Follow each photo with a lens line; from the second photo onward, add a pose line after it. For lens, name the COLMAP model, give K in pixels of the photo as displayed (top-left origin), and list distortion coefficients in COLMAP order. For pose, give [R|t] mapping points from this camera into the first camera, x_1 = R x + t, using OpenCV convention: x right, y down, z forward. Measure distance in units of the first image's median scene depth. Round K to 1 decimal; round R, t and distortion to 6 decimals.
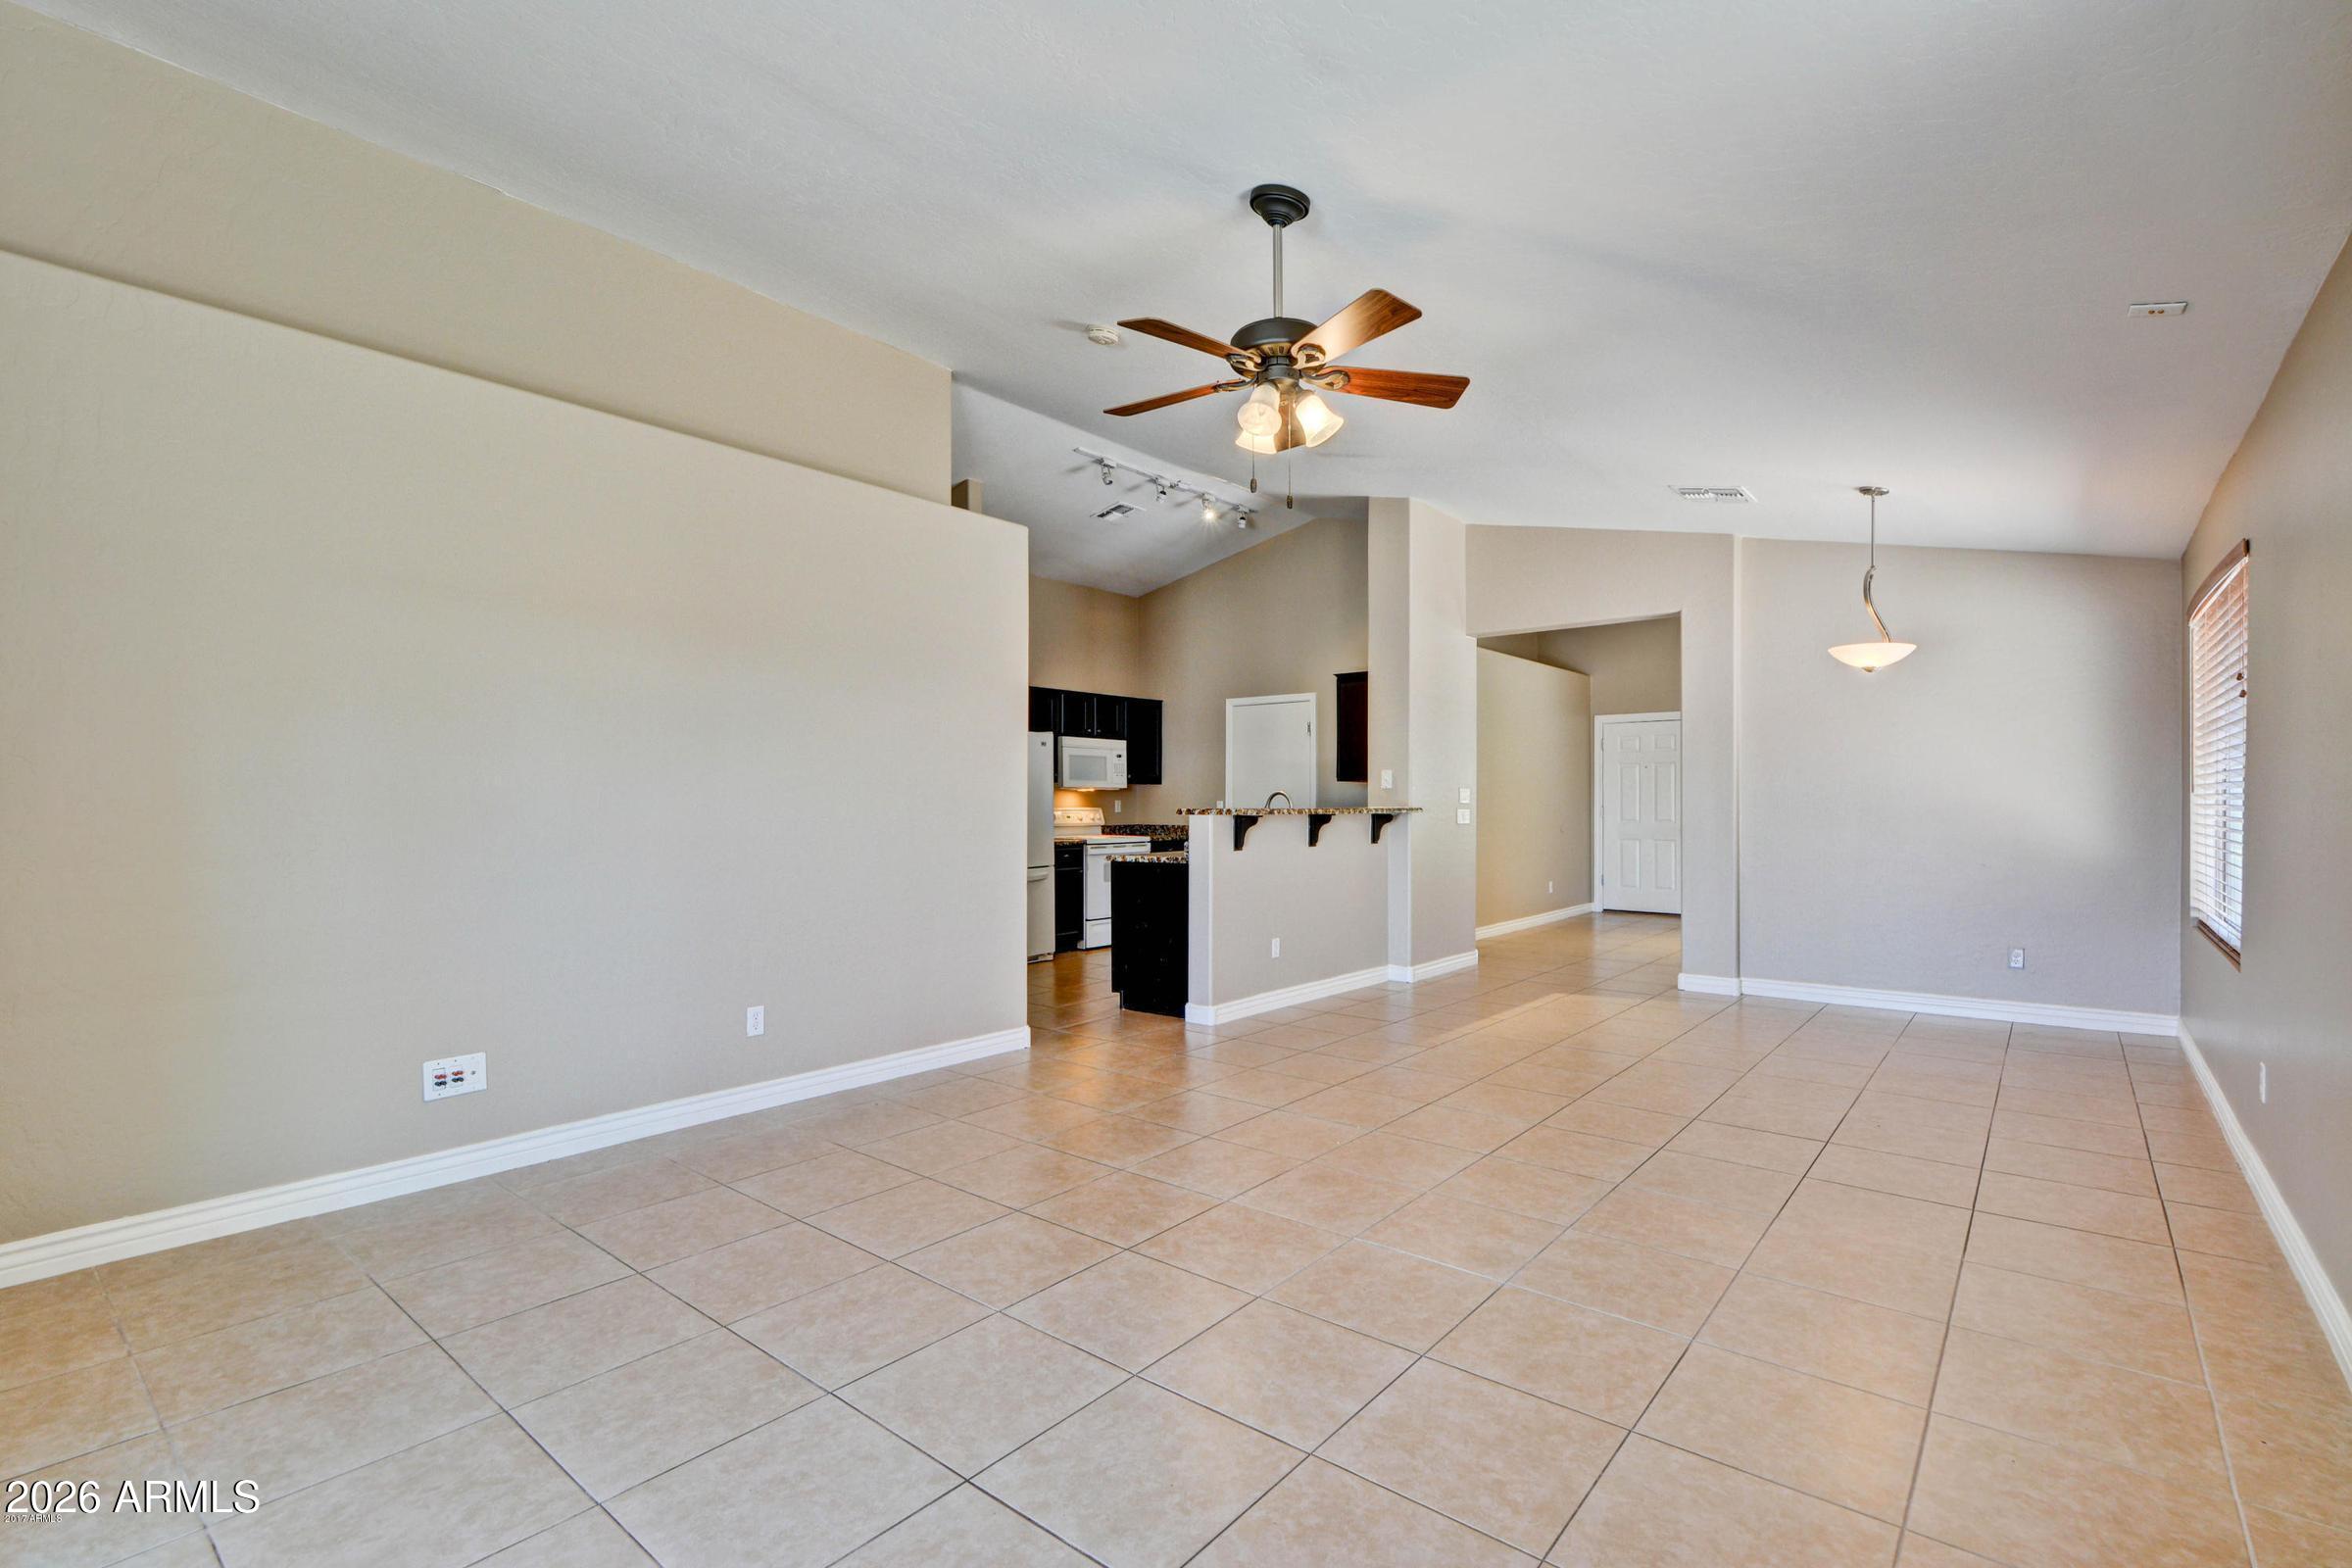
lens RADIAL K [[1051.7, 0, 1219.7], [0, 1051.7, 798.2], [0, 0, 1]] dist [-0.005789, -0.000624]
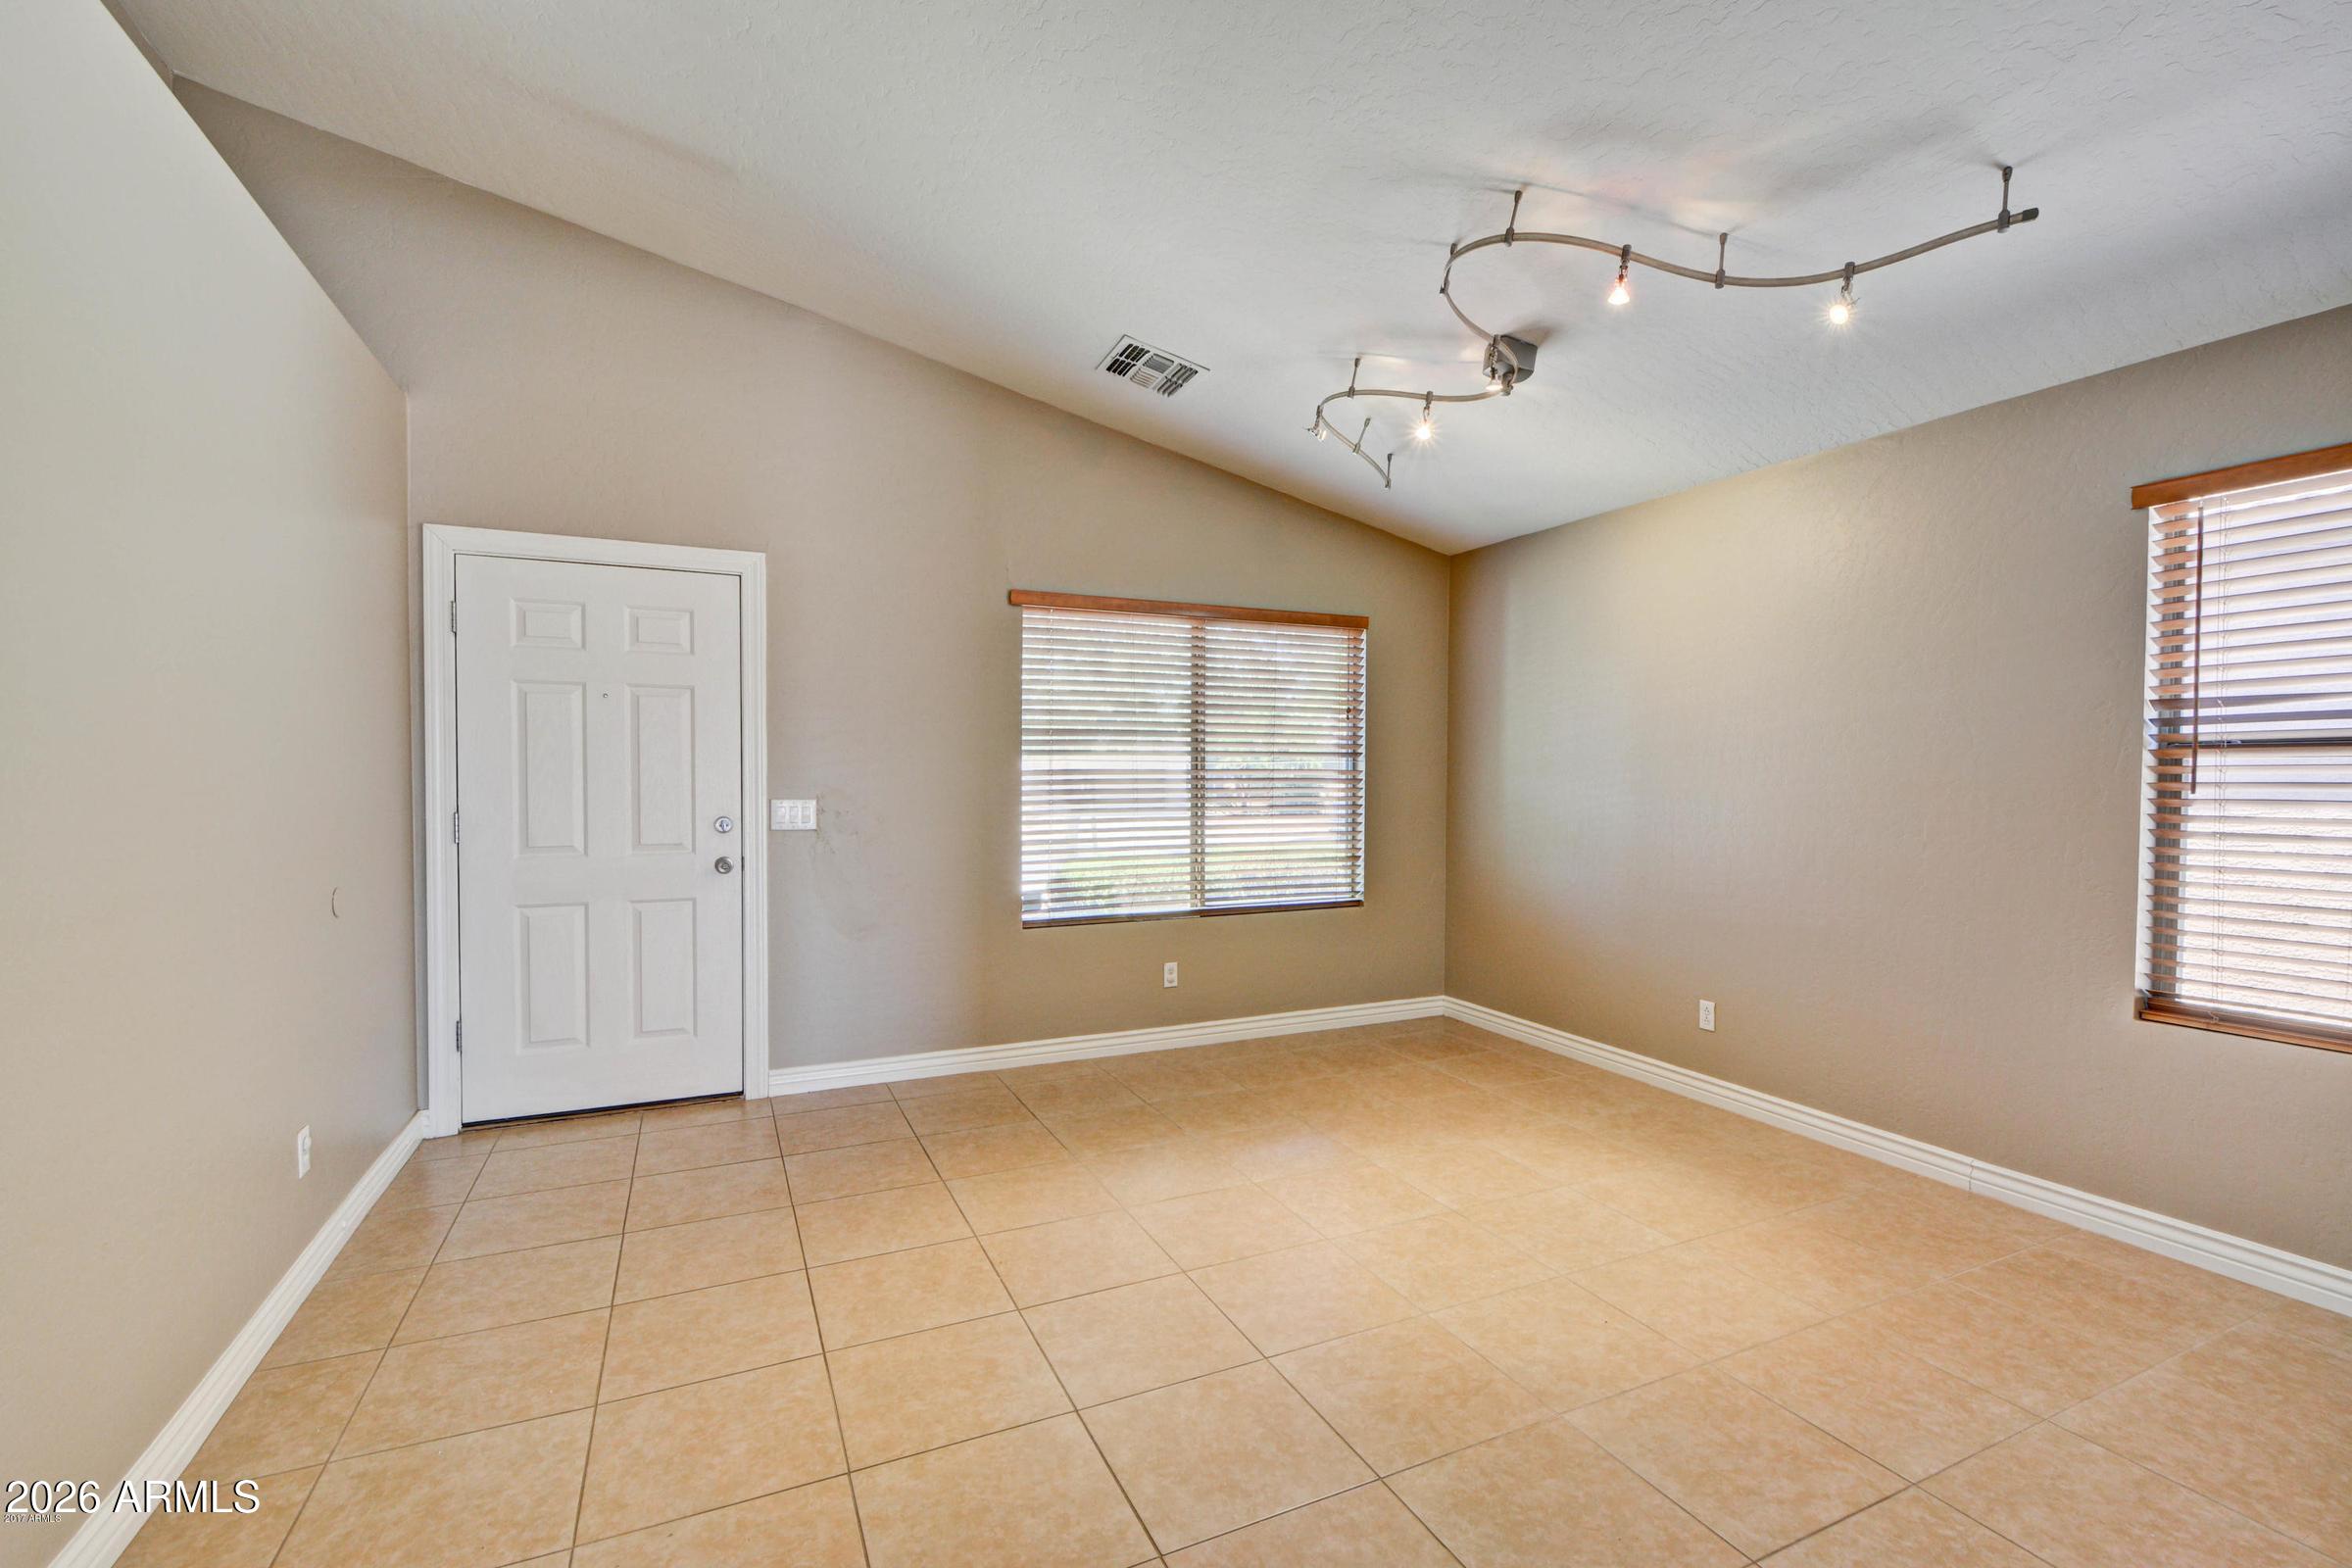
lens RADIAL K [[1034.8, 0, 1181.3], [0, 1034.8, 799.5], [0, 0, 1]] dist [0.001712, -0.000076]
pose [[0.449530, -0.019178, 0.893059, 0.265206], [-0.005997, 0.999682, 0.024486, -0.006727], [-0.893245, -0.016363, 0.449272, 0.970884]]
